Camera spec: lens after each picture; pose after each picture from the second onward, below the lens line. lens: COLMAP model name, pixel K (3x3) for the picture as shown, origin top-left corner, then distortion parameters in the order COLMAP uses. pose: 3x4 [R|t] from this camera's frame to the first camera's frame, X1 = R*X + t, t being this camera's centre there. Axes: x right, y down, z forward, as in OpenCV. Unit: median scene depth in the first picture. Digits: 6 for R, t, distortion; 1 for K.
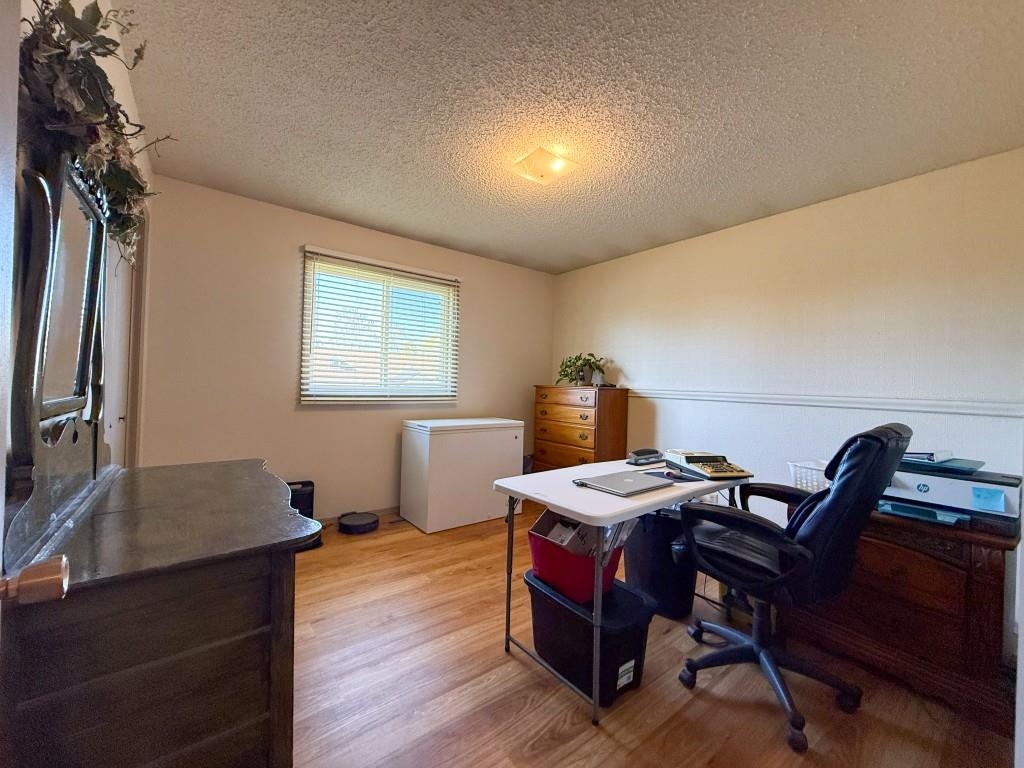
lens RADIAL K [[403.7, 0, 508.1], [0, 403.7, 380.1], [0, 0, 1]] dist [0.001443, 0.000003]
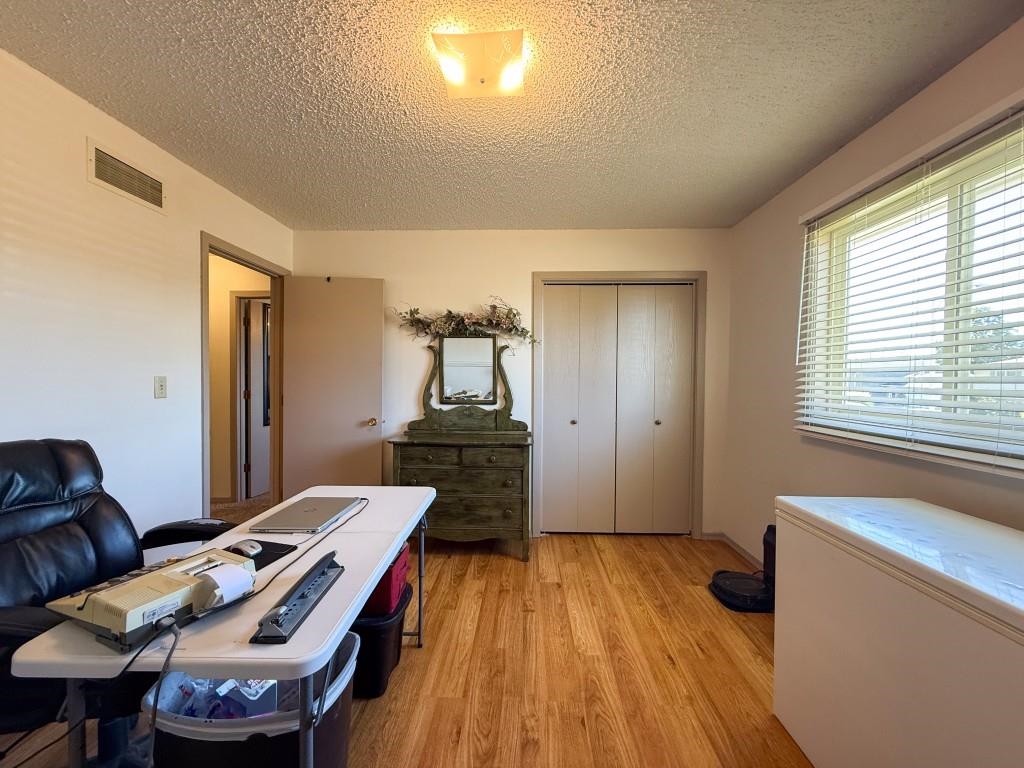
lens RADIAL K [[403.7, 0, 511.6], [0, 403.7, 388.5], [0, 0, 1]] dist [0.001443, 0.000003]
pose [[-0.640515, -0.031854, -0.767284, 0.453929], [-0.017745, 0.999486, -0.026681, 0.009879], [0.767740, -0.003474, -0.640752, 1.247309]]
